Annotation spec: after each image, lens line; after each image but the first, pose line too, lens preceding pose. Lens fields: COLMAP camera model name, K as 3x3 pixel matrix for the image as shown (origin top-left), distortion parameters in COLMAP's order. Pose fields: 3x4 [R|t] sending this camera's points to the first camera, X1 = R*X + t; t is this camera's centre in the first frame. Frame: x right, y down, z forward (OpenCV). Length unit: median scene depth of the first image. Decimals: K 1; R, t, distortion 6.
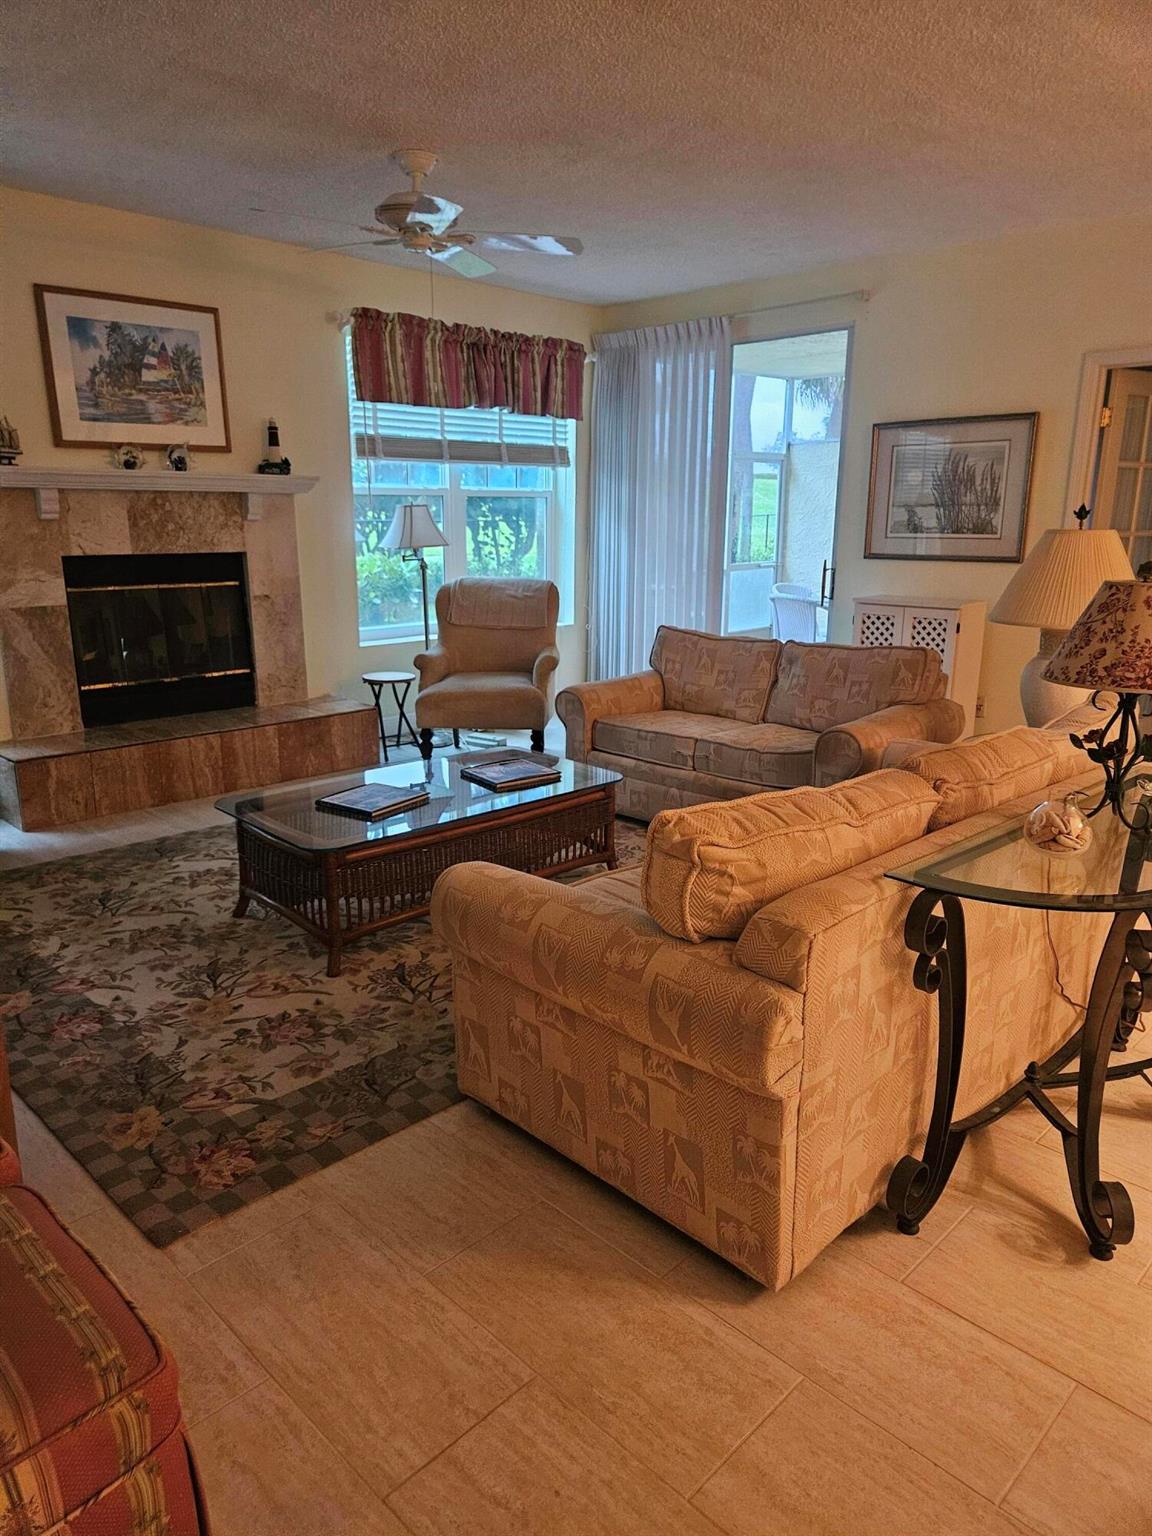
lens RADIAL K [[1036.9, 0, 569.5], [0, 1036.9, 769.6], [0, 0, 1]] dist [0.049599, -0.020244]
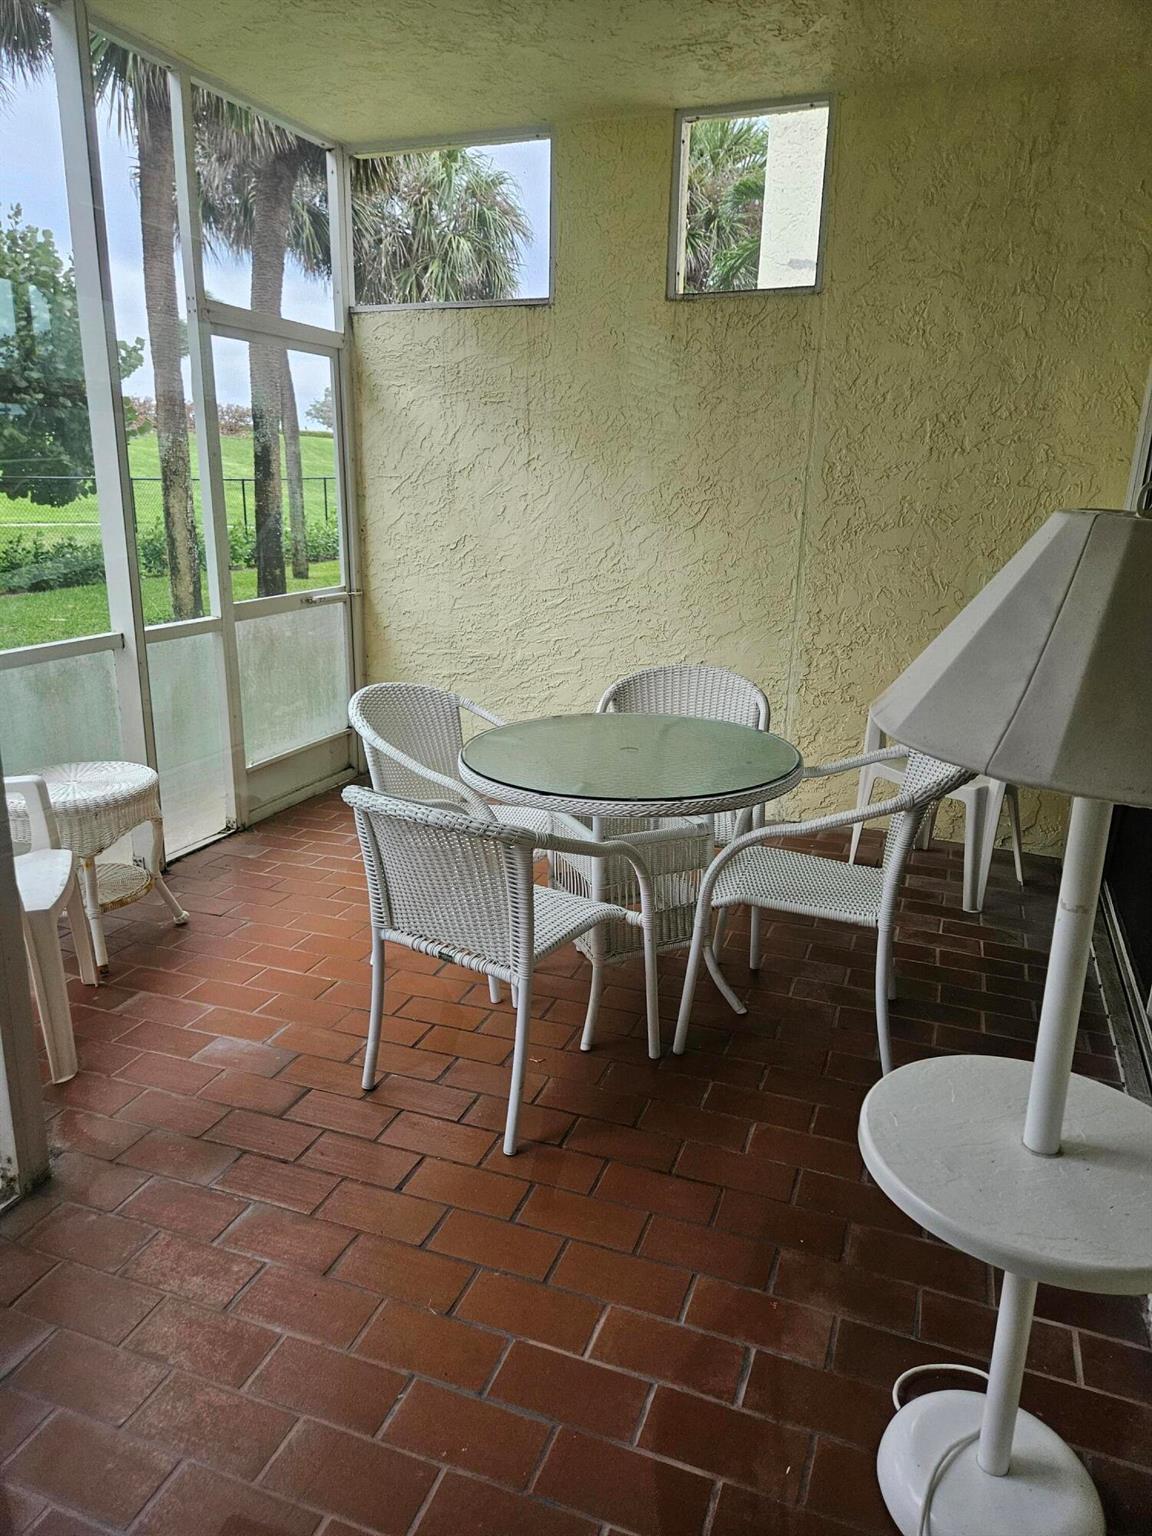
lens RADIAL K [[1036.9, 0, 578.5], [0, 1036.9, 768.0], [0, 0, 1]] dist [0.049599, -0.020244]
pose [[0.916410, -0.094028, 0.389040, 0.052074], [0.081357, 0.995482, 0.048959, -0.065465], [-0.391886, -0.013216, 0.919919, 0.264438]]
